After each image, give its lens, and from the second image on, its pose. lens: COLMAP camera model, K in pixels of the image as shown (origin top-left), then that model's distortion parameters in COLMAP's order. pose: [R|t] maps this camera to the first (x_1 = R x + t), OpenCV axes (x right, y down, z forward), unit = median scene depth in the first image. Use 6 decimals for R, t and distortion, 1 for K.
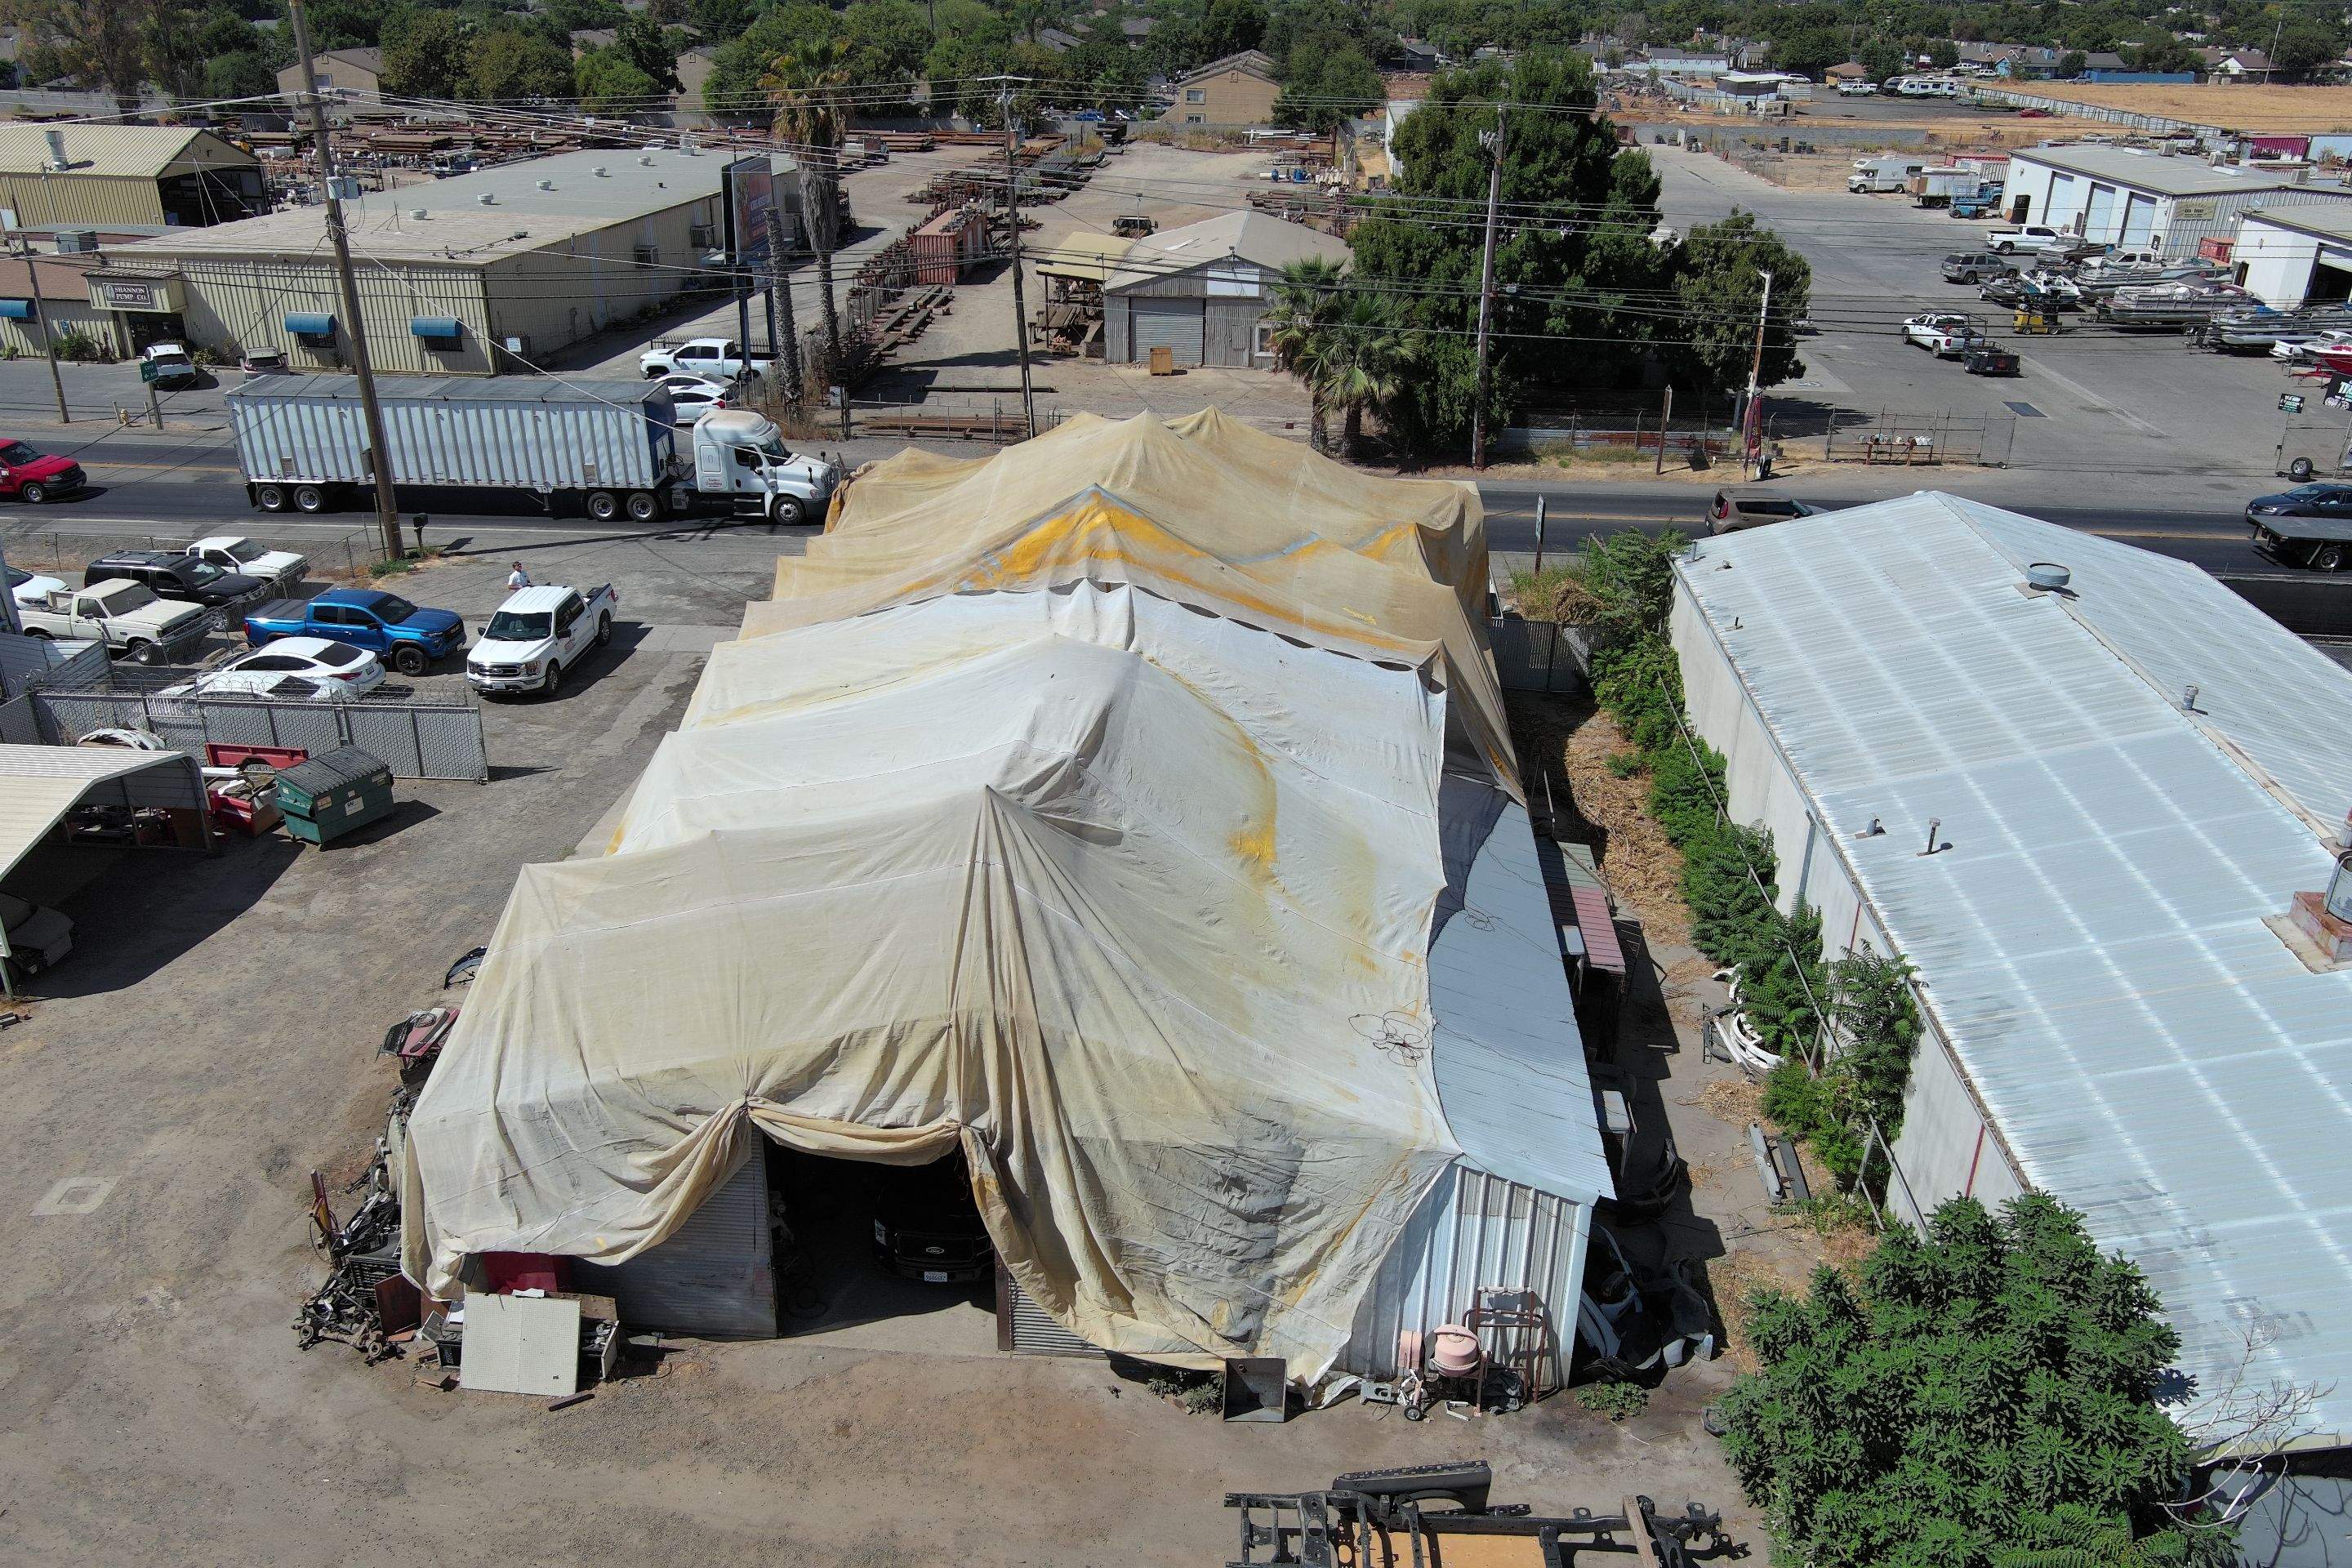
lens RADIAL K [[1794.0, 0, 1176.0], [0, 1794.0, 784.0], [0, 0, 1]] dist [-0.008394, -0.008296]
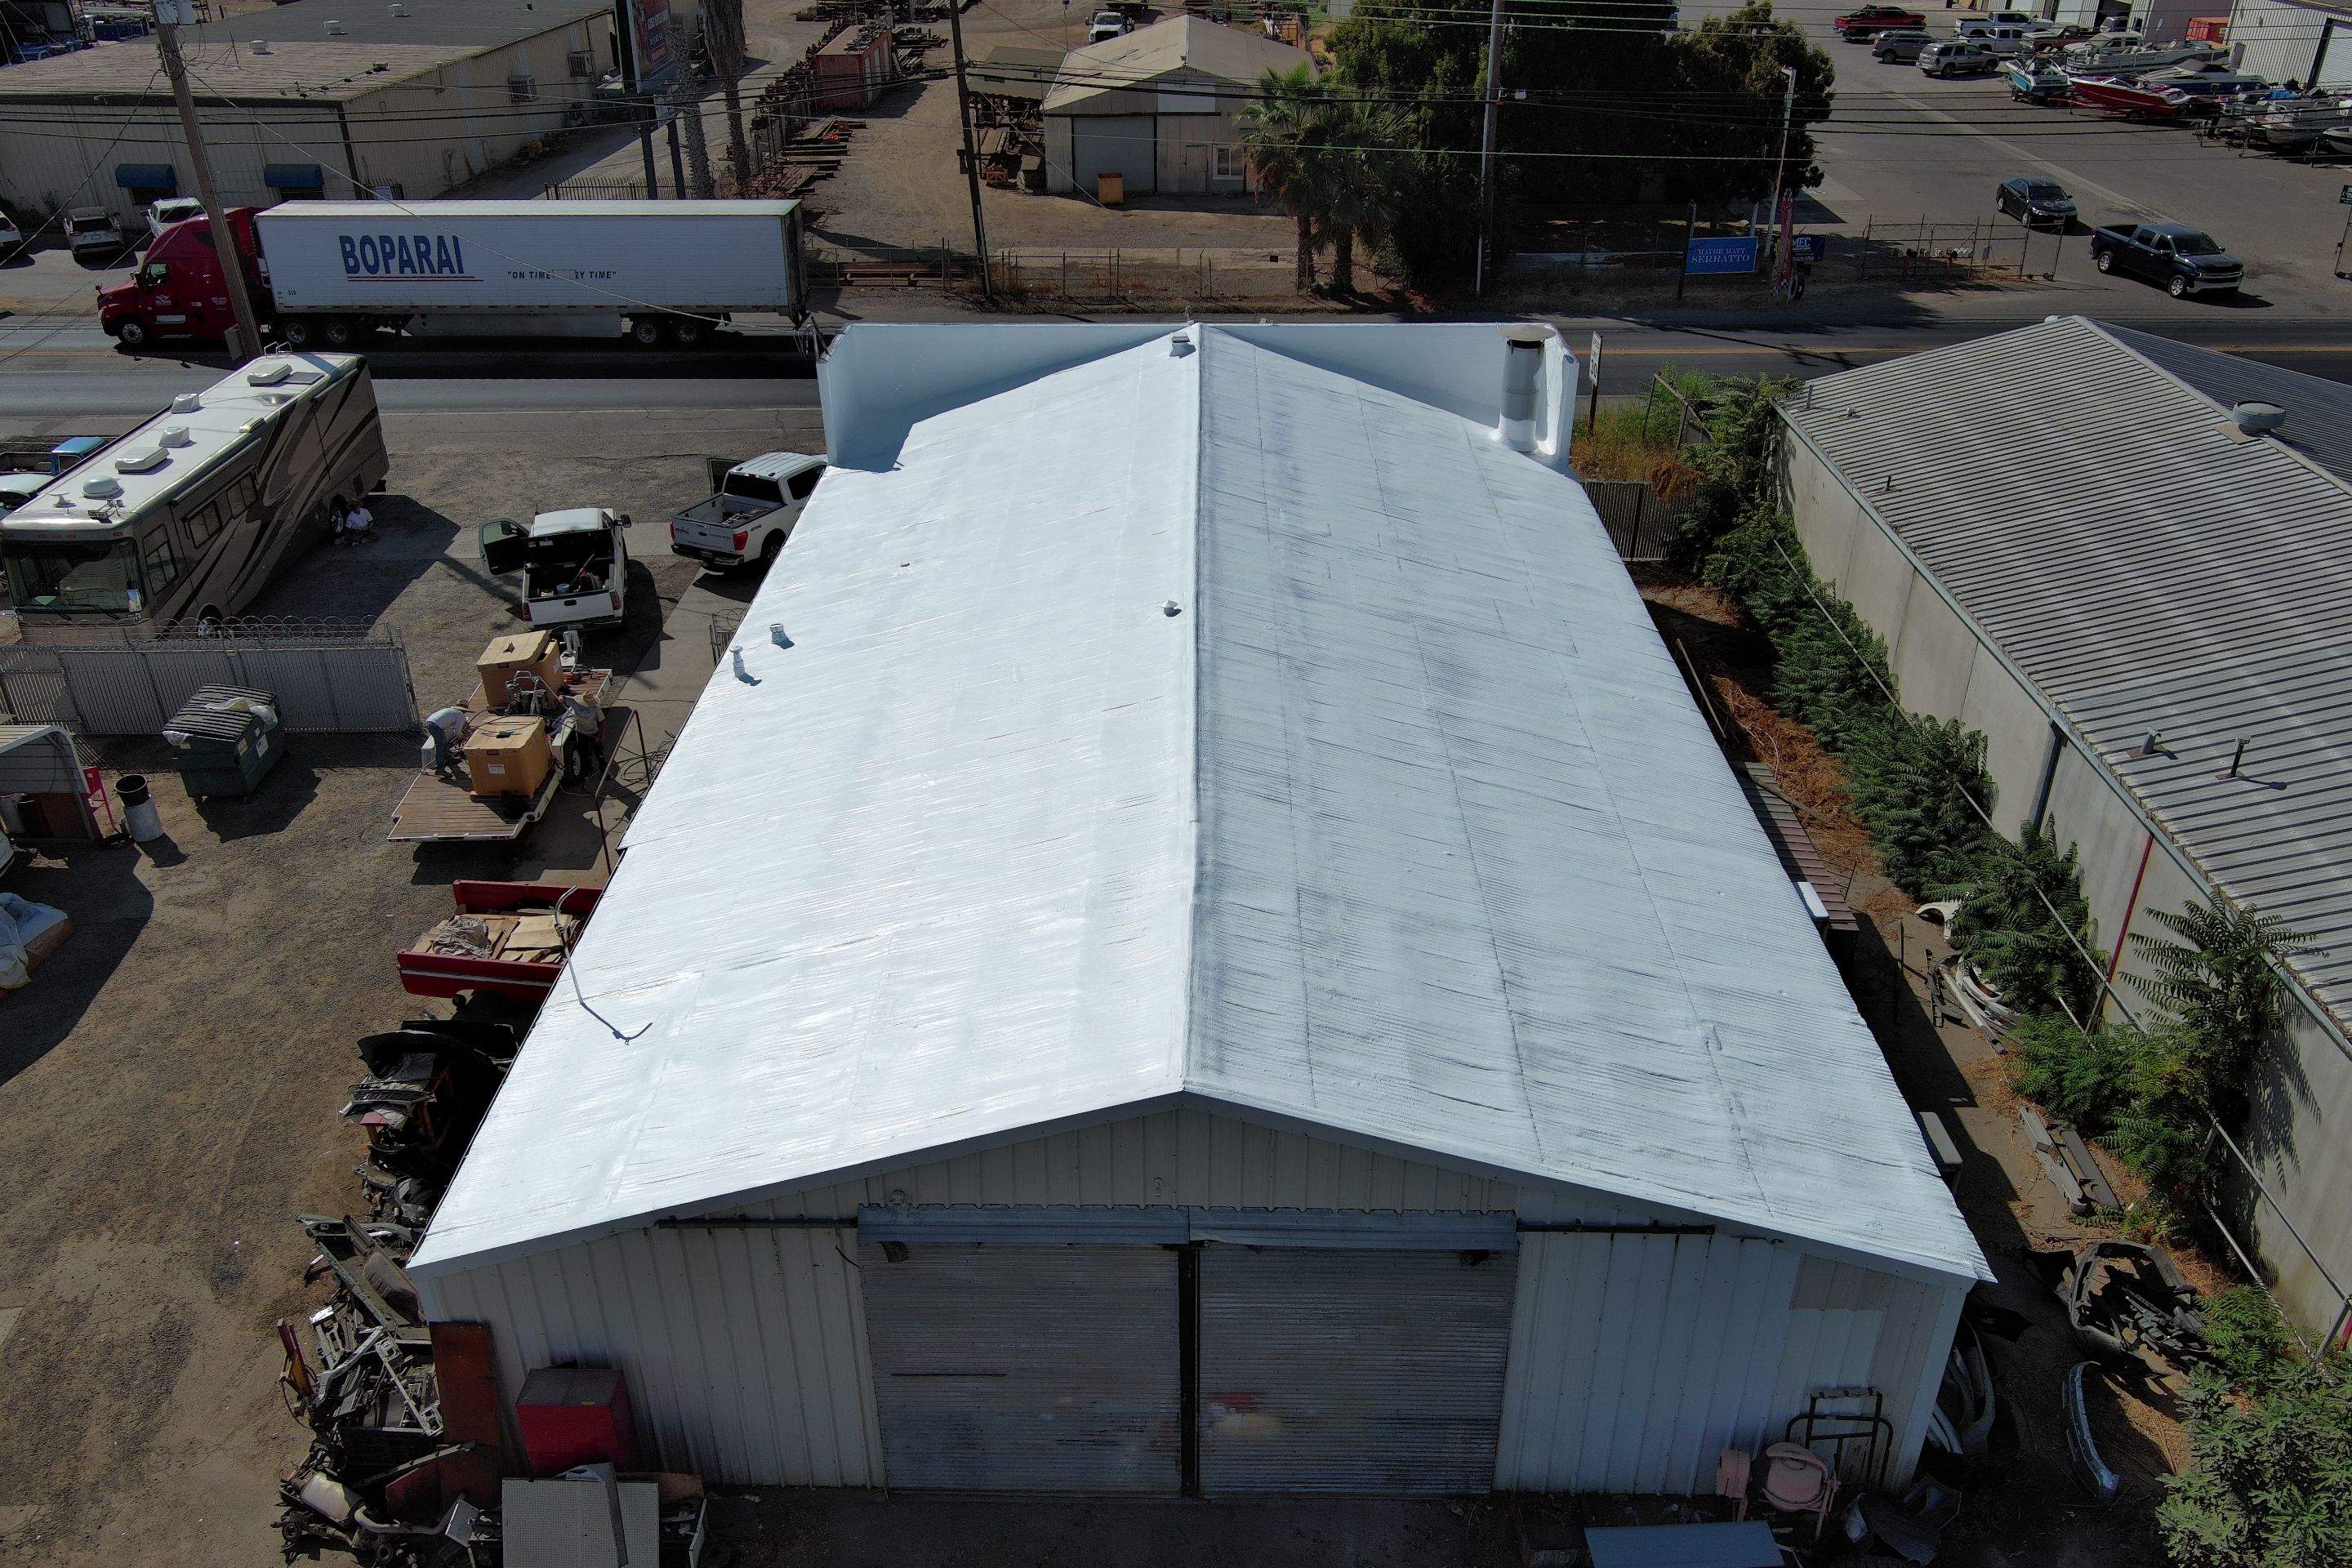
lens RADIAL K [[1756.3, 0, 1189.7], [0, 1756.3, 782.5], [0, 0, 1]] dist [-0.007960, 0.007587]
pose [[0.996721, -0.052825, 0.061297, -0.047920], [0.046516, 0.993885, 0.100142, -0.027130], [-0.066213, -0.096962, 0.993083, 0.094013]]
